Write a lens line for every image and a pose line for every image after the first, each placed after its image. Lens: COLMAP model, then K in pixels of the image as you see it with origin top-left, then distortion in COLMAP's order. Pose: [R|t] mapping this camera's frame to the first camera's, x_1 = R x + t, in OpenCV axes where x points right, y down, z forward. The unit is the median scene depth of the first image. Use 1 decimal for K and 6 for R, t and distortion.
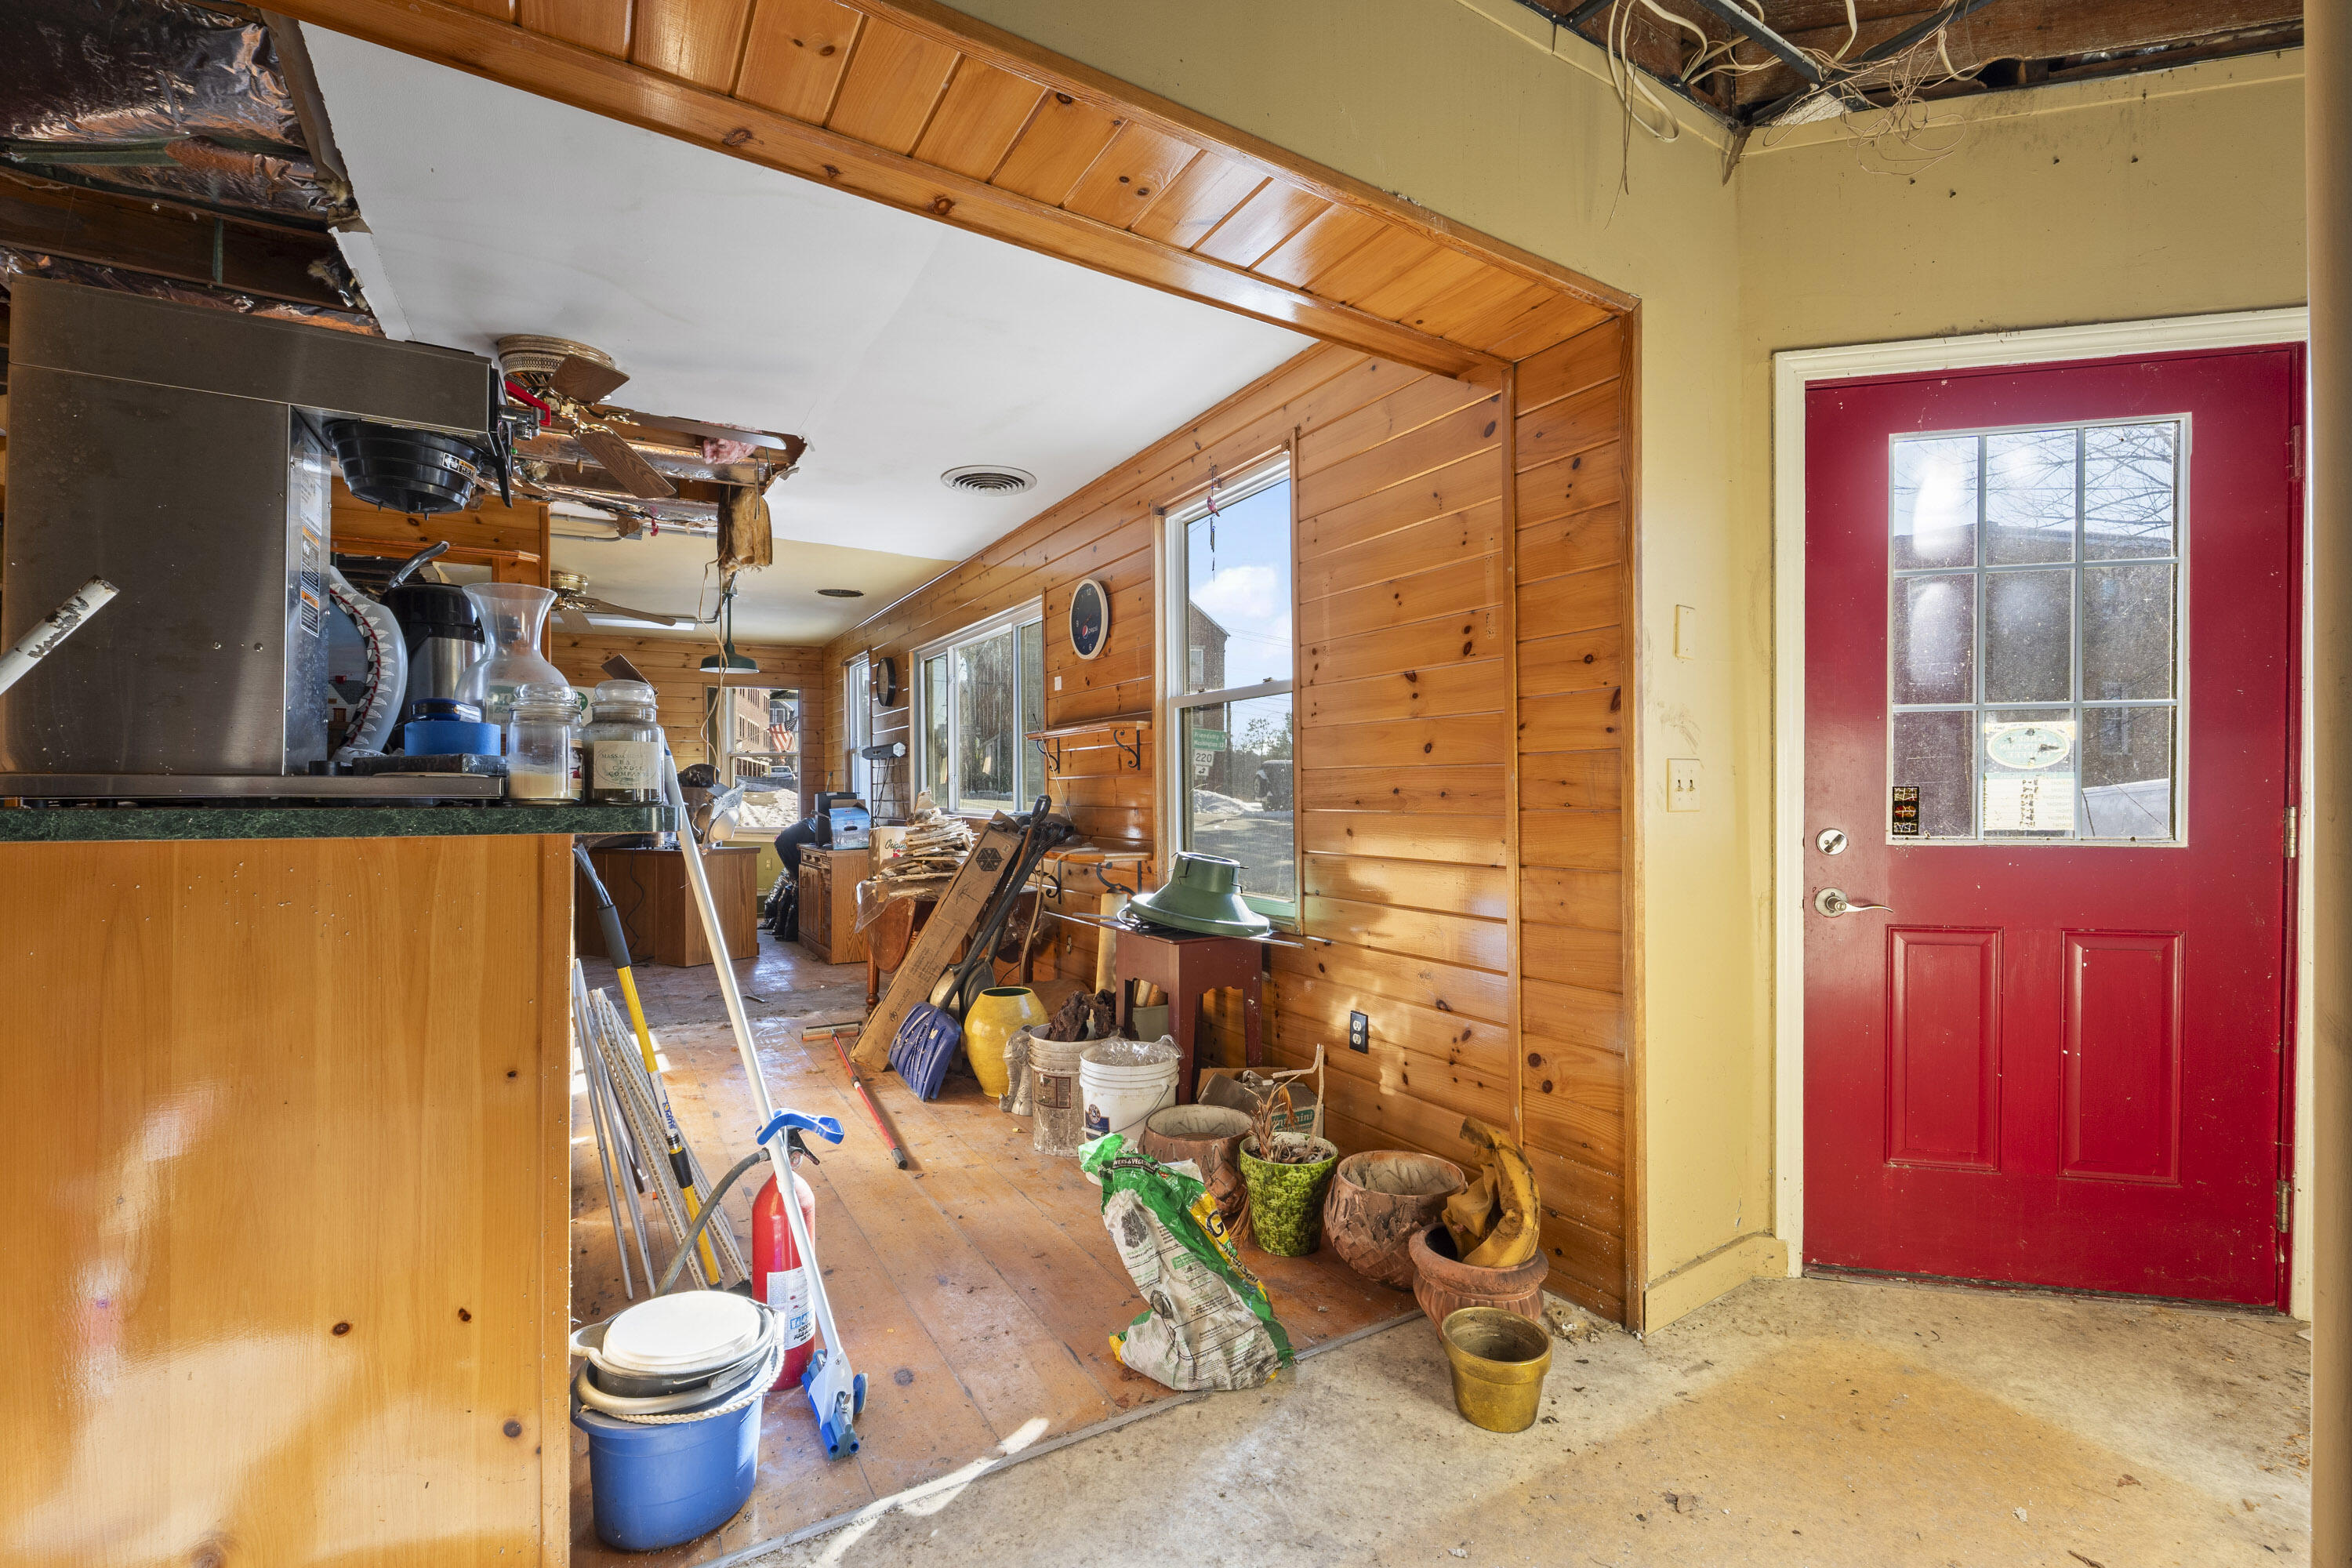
lens RADIAL K [[989.1, 0, 1177.8], [0, 989.1, 787.9], [0, 0, 1]] dist [-0.000480, -0.002310]
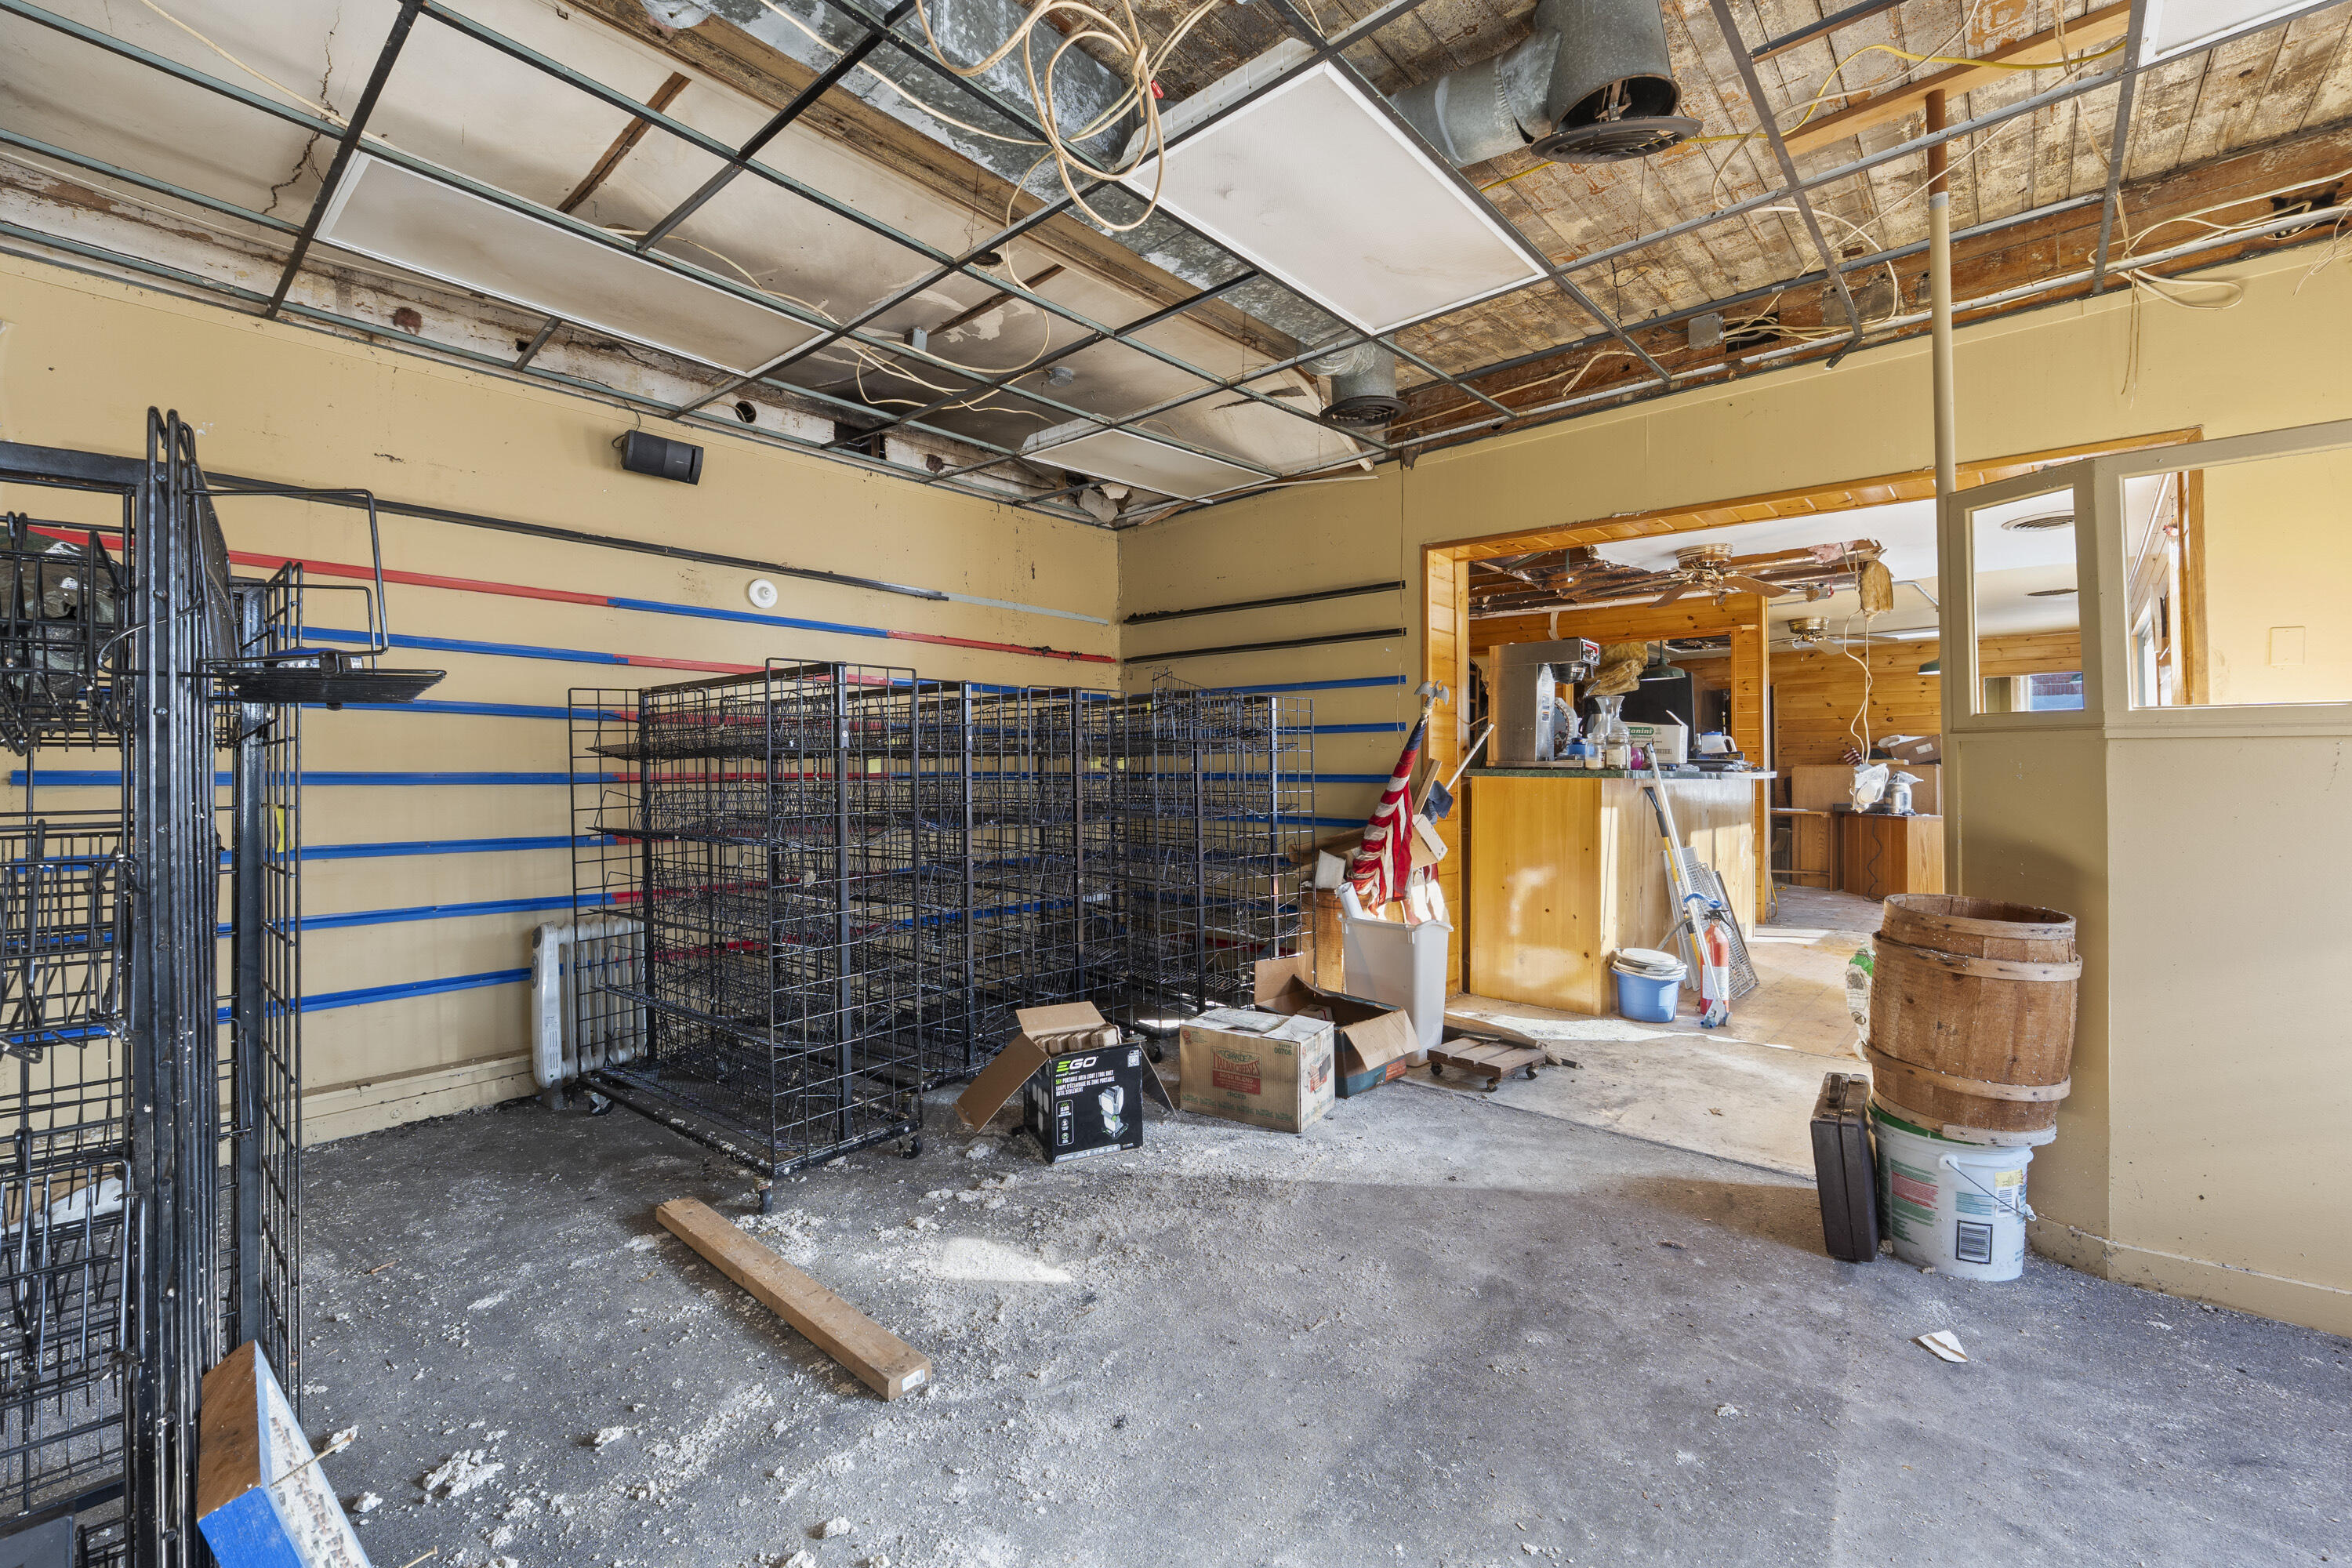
lens RADIAL K [[989.1, 0, 1198.2], [0, 989.1, 757.3], [0, 0, 1]] dist [-0.000480, -0.002310]
pose [[0.303403, -0.009525, -0.952815, 1.317808], [-0.002288, 0.999940, -0.010725, 0.009952], [0.952860, 0.005435, 0.303363, -0.796130]]
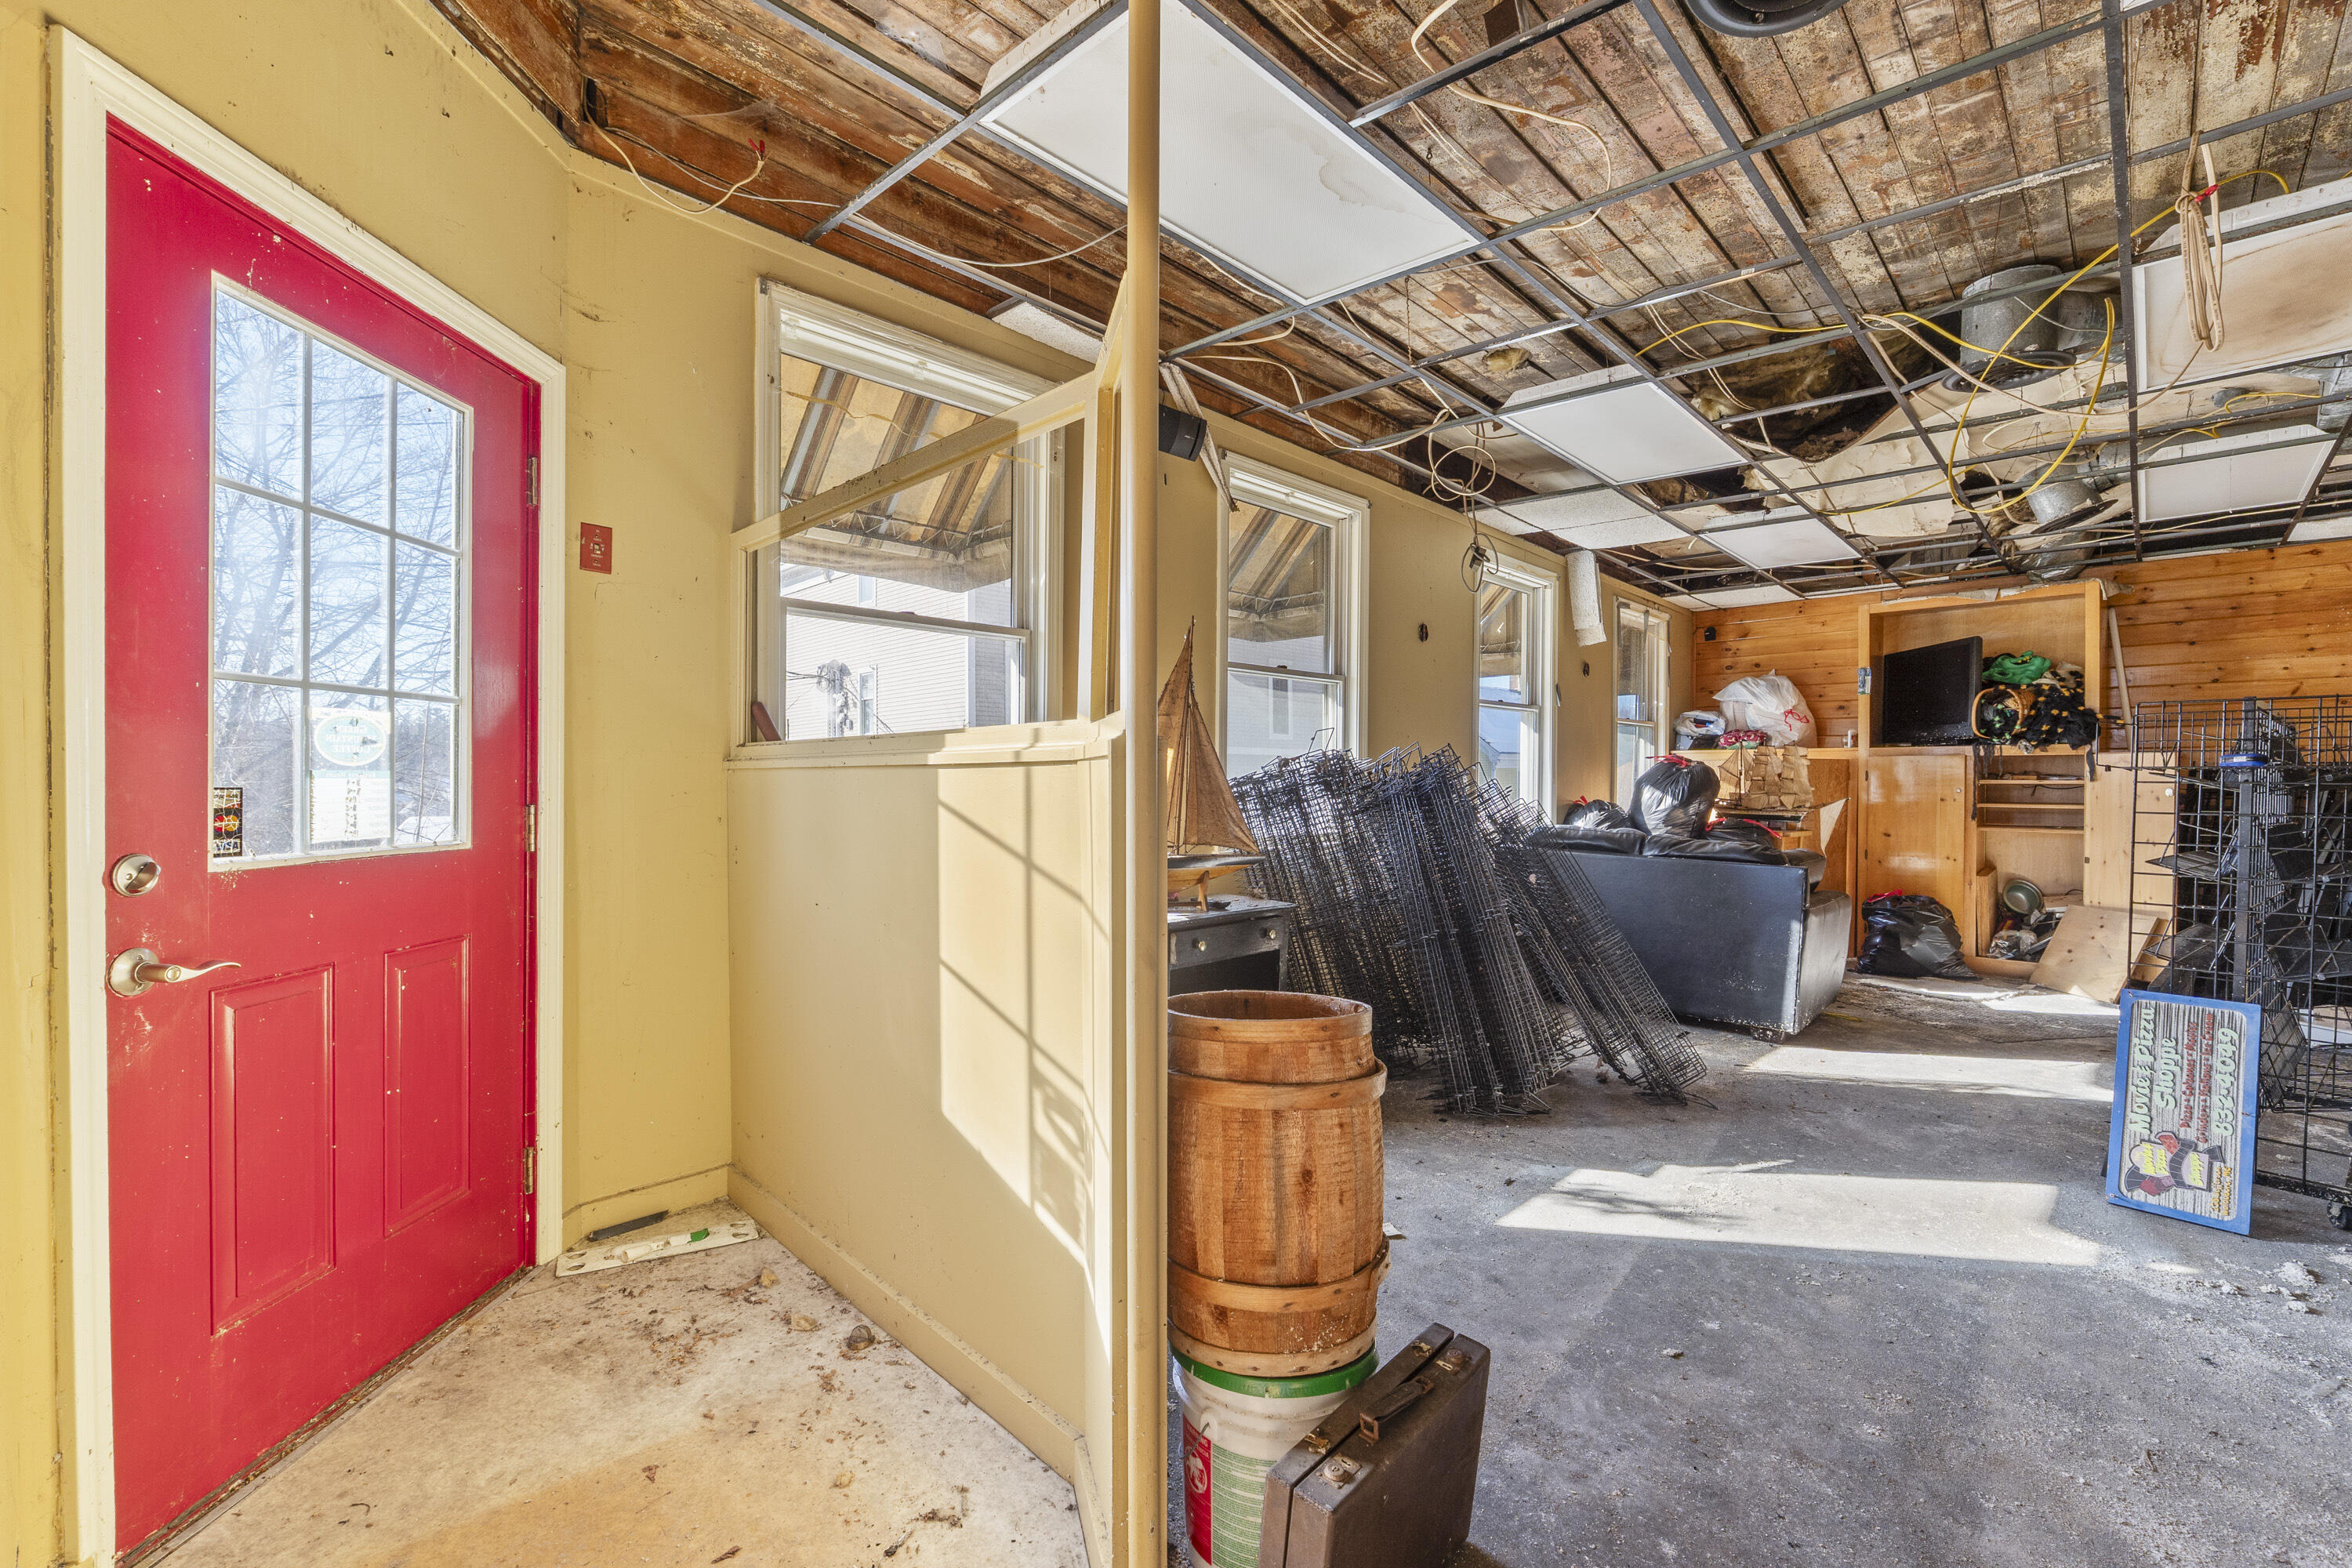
lens RADIAL K [[989.1, 0, 1189.1], [0, 989.1, 801.6], [0, 0, 1]] dist [-0.000480, -0.002310]
pose [[-0.236265, -0.017747, 0.971526, -0.106599], [-0.000758, 0.999836, 0.018080, -0.004589], [-0.971688, 0.003535, -0.236240, 0.517497]]
